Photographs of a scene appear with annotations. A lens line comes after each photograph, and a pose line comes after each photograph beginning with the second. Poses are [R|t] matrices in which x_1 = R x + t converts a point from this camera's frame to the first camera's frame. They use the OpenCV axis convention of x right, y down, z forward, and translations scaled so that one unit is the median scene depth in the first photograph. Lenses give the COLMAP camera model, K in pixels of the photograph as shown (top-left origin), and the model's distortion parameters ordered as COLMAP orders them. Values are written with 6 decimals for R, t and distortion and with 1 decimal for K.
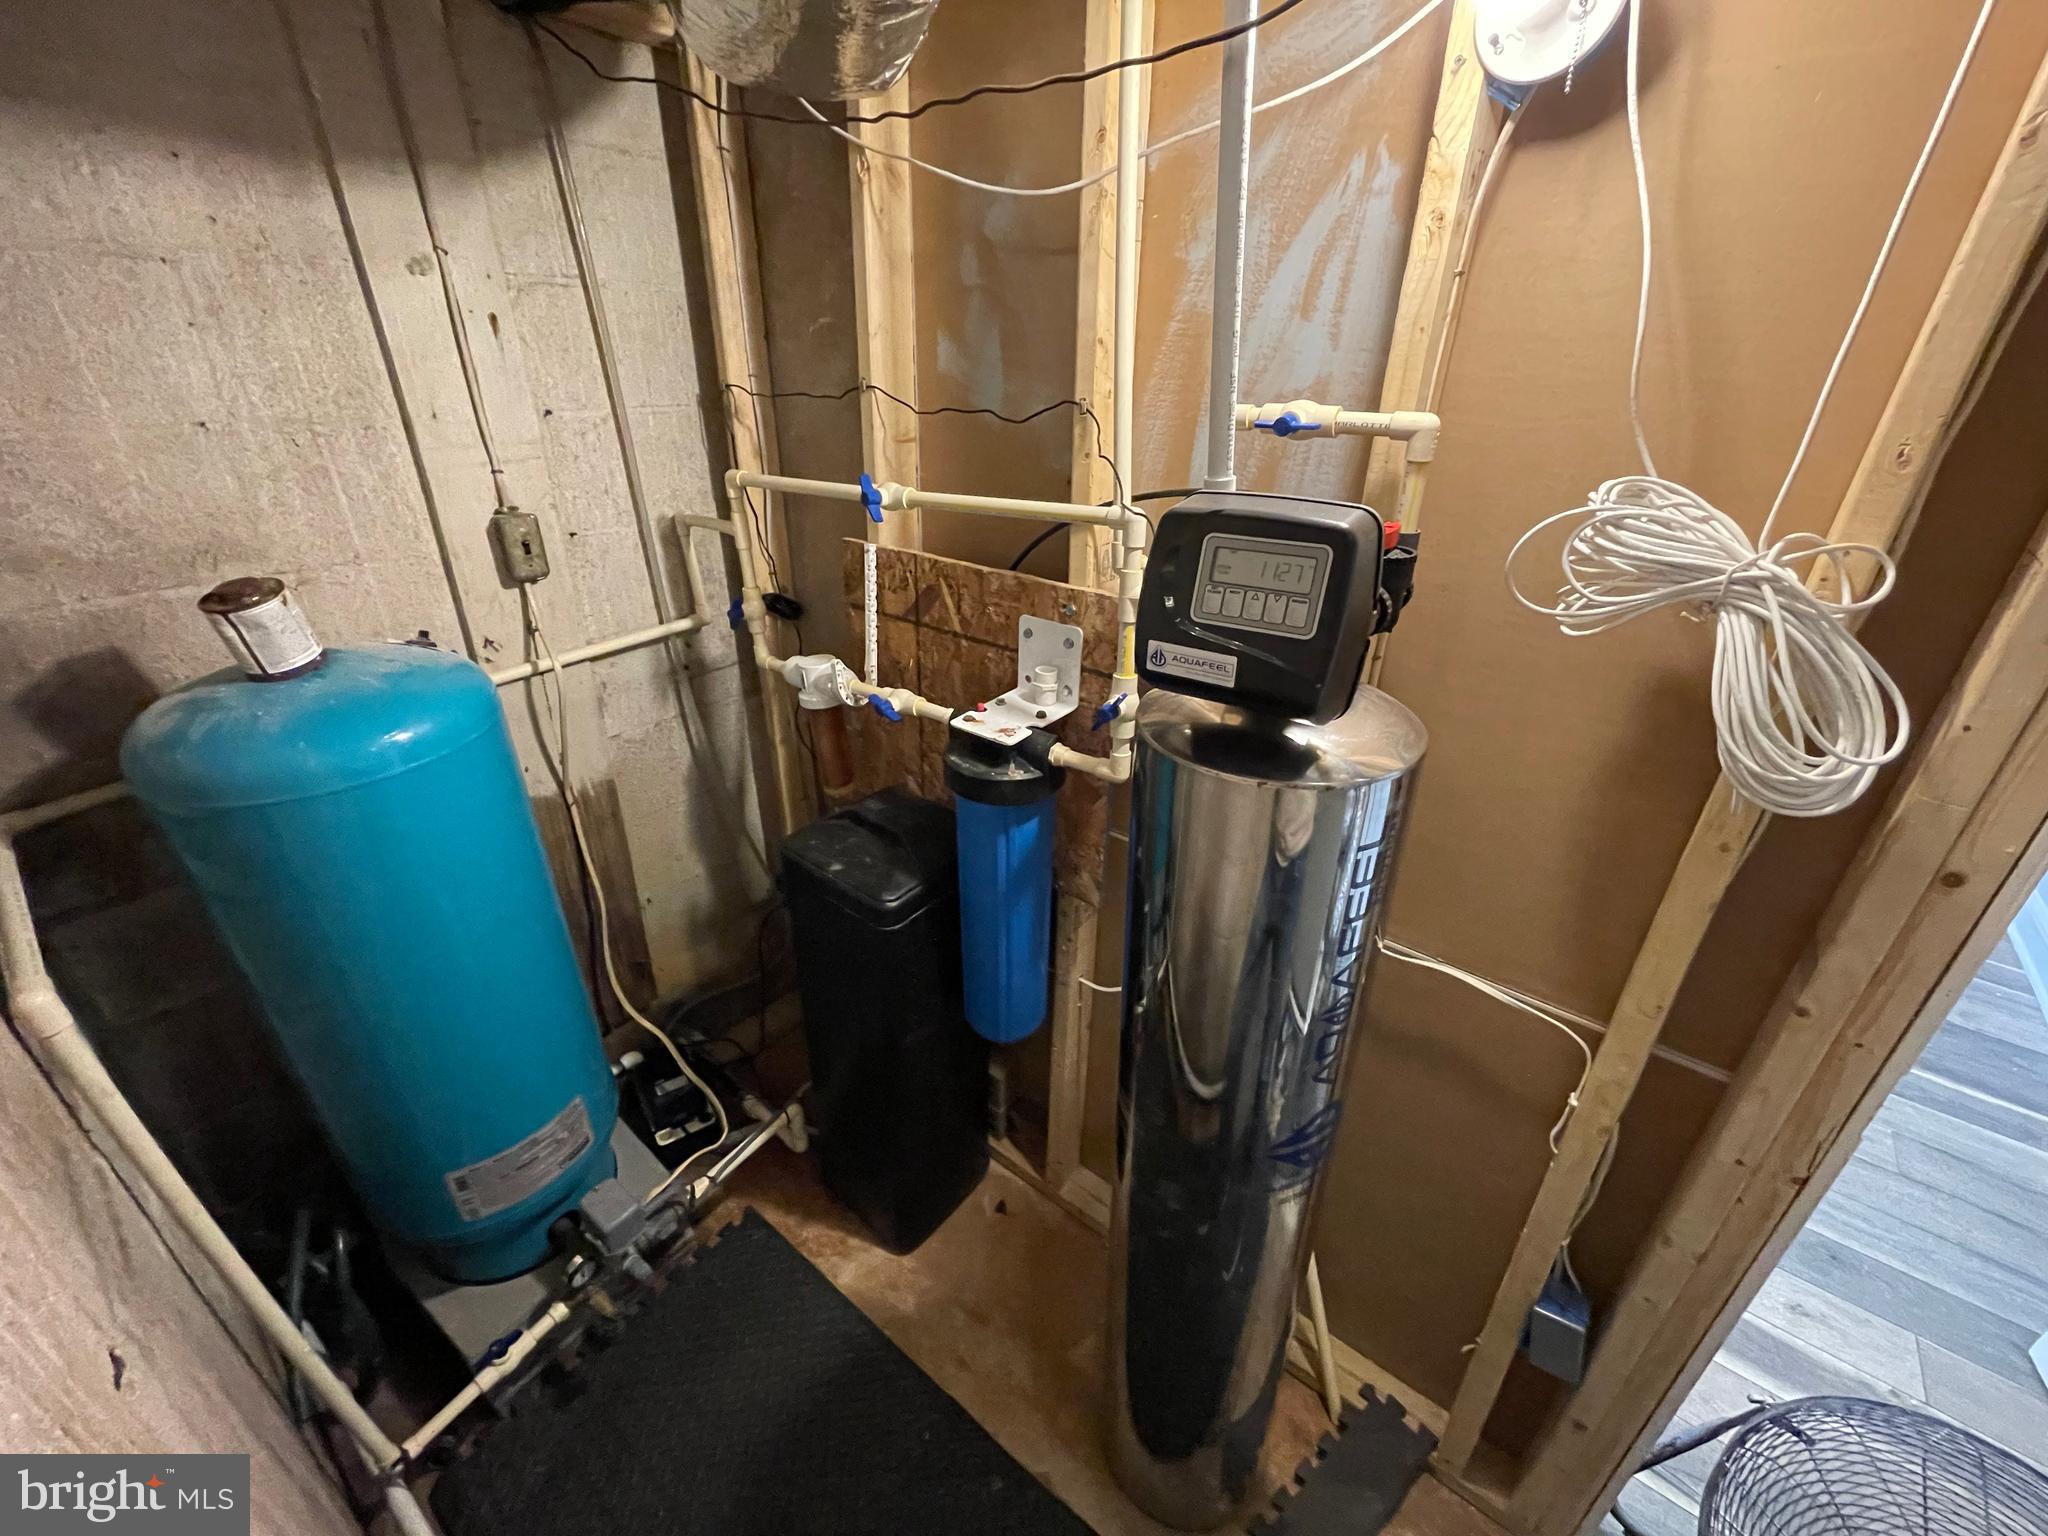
lens RADIAL K [[837.5, 0, 1023.9], [0, 837.5, 760.4], [0, 0, 1]] dist [-0.000945, -0.000080]
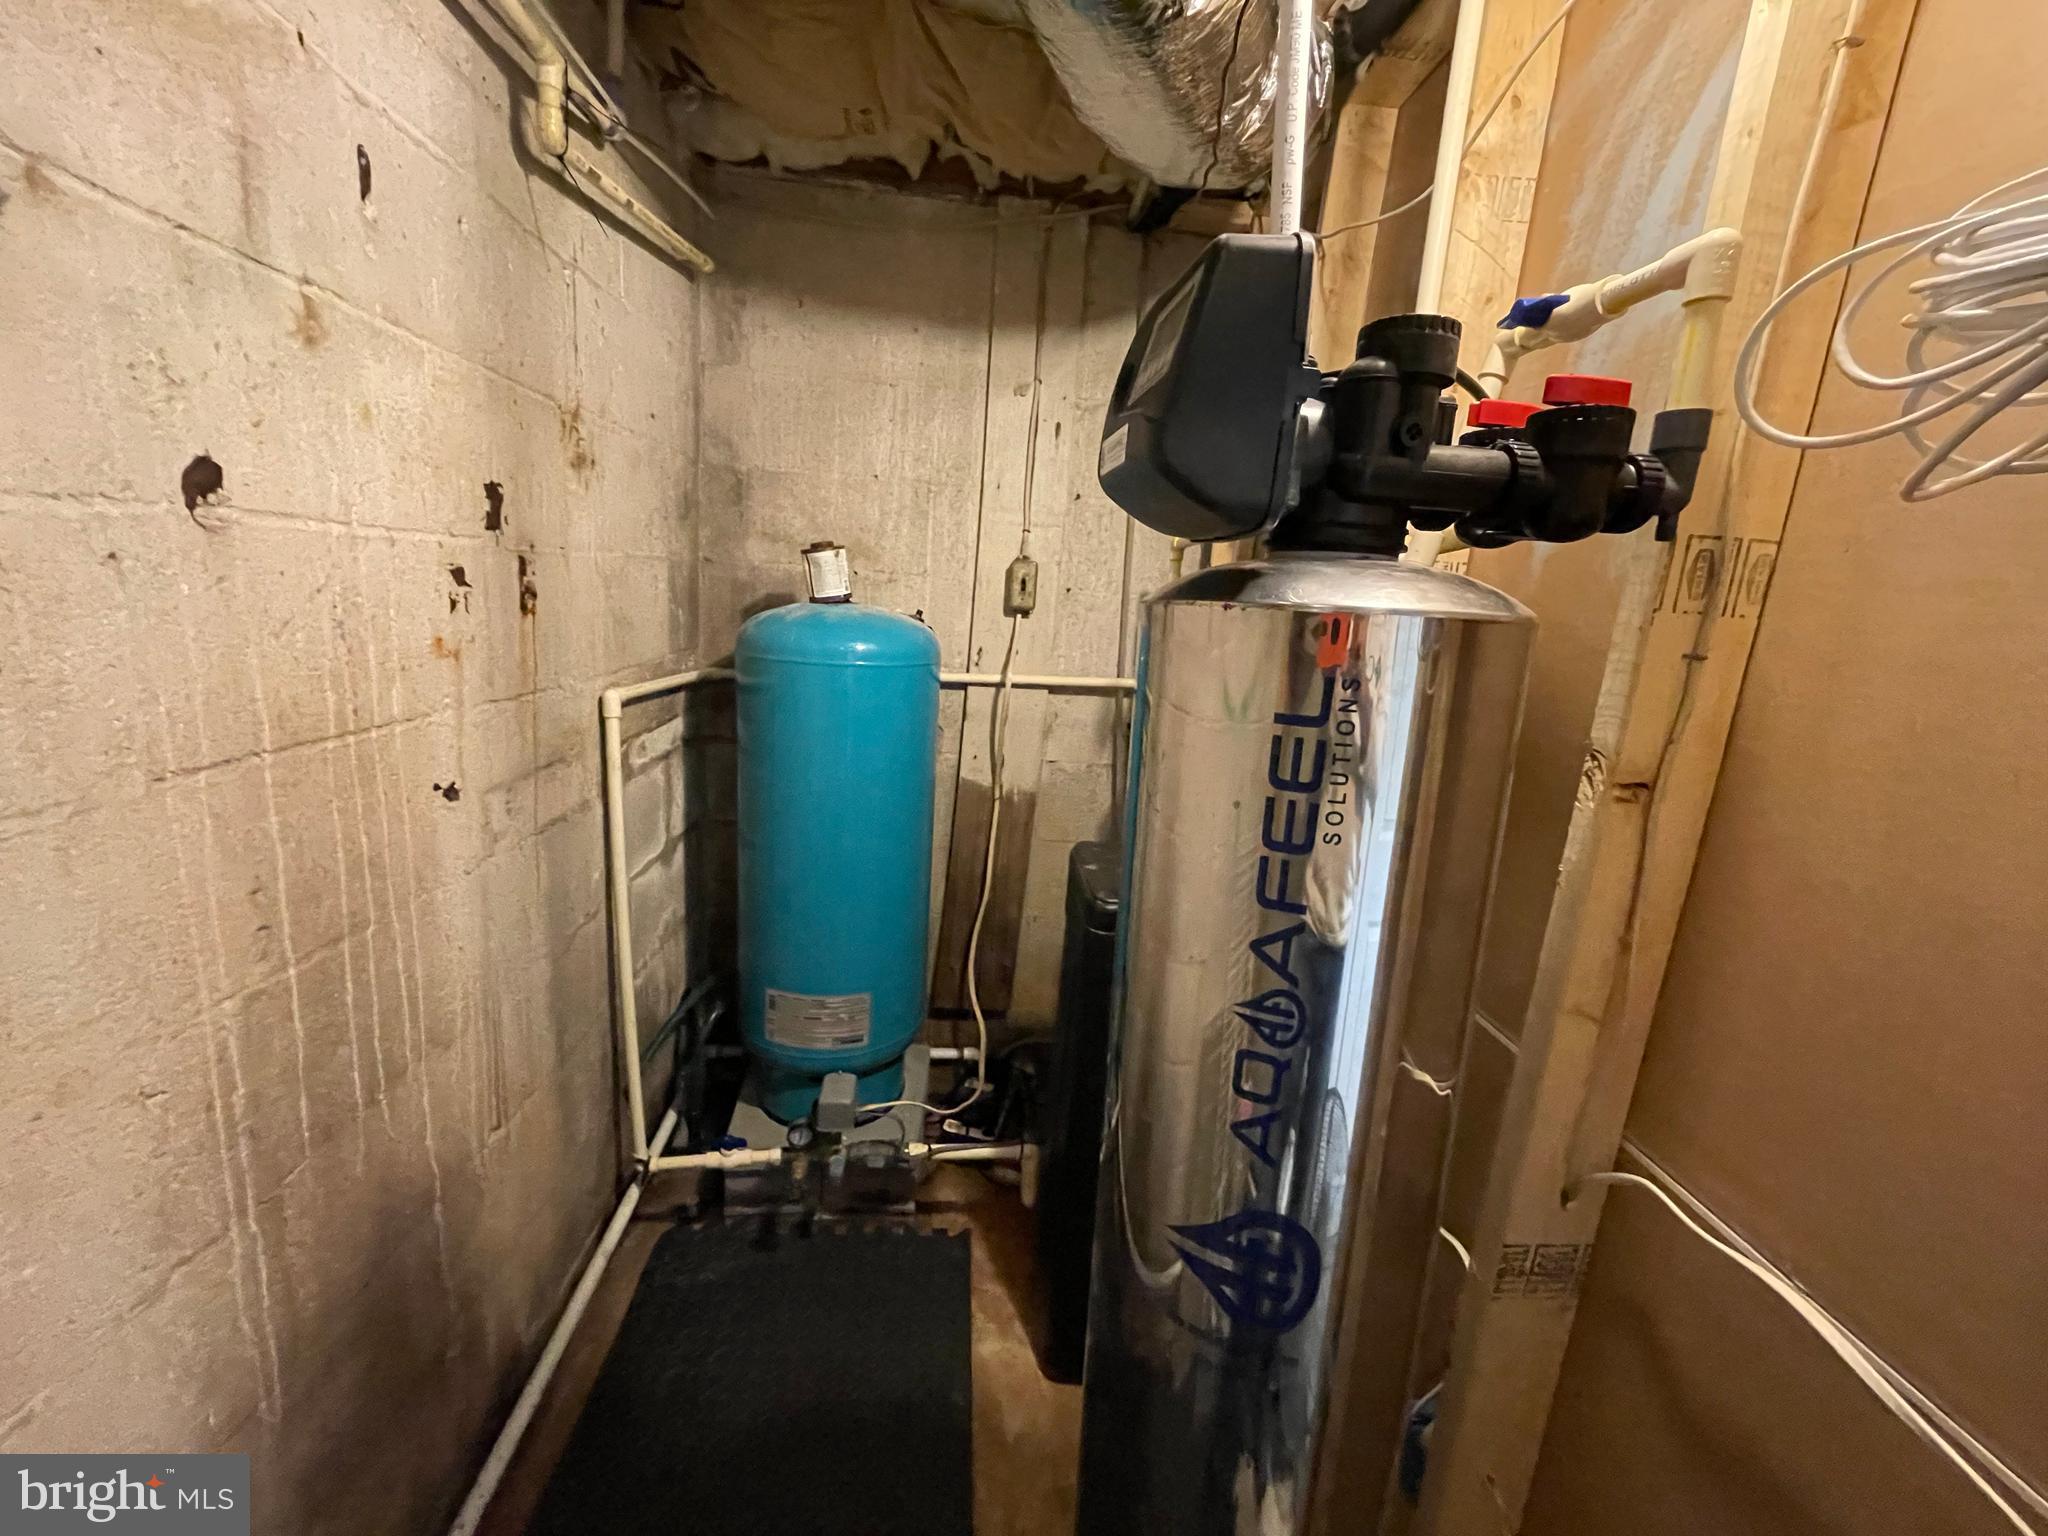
lens RADIAL K [[837.5, 0, 1020.1], [0, 837.5, 761.7], [0, 0, 1]] dist [-0.000945, -0.000080]
pose [[0.665734, 0.189442, -0.721741, 0.402588], [-0.392496, 0.911522, -0.122783, 0.161569], [0.634622, 0.365021, 0.681186, 0.208041]]
